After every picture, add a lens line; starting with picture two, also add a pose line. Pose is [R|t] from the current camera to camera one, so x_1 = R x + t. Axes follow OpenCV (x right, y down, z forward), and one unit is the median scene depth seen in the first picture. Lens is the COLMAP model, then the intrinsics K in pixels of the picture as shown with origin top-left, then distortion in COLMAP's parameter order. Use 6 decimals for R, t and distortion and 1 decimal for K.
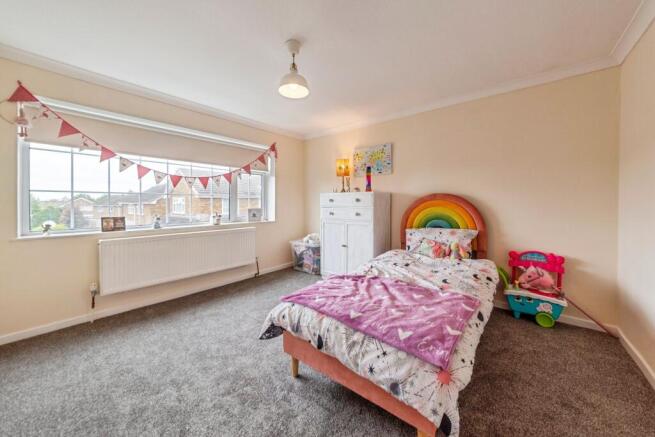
lens RADIAL K [[232.6, 0, 325.9], [0, 232.6, 209.6], [0, 0, 1]] dist [-0.000580, -0.000035]
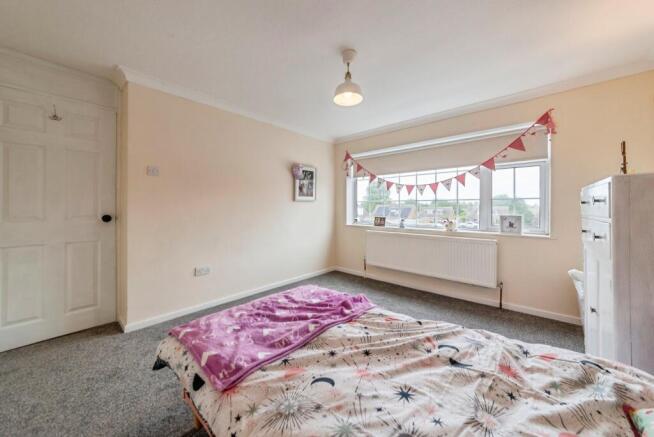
lens RADIAL K [[232.2, 0, 325.4], [0, 232.2, 209.6], [0, 0, 1]] dist [-0.000580, -0.000035]
pose [[-0.002544, 0.005948, -0.999979, 0.633349], [-0.027302, 0.999609, 0.006015, -0.017227], [0.999624, 0.027316, -0.002380, 0.651420]]
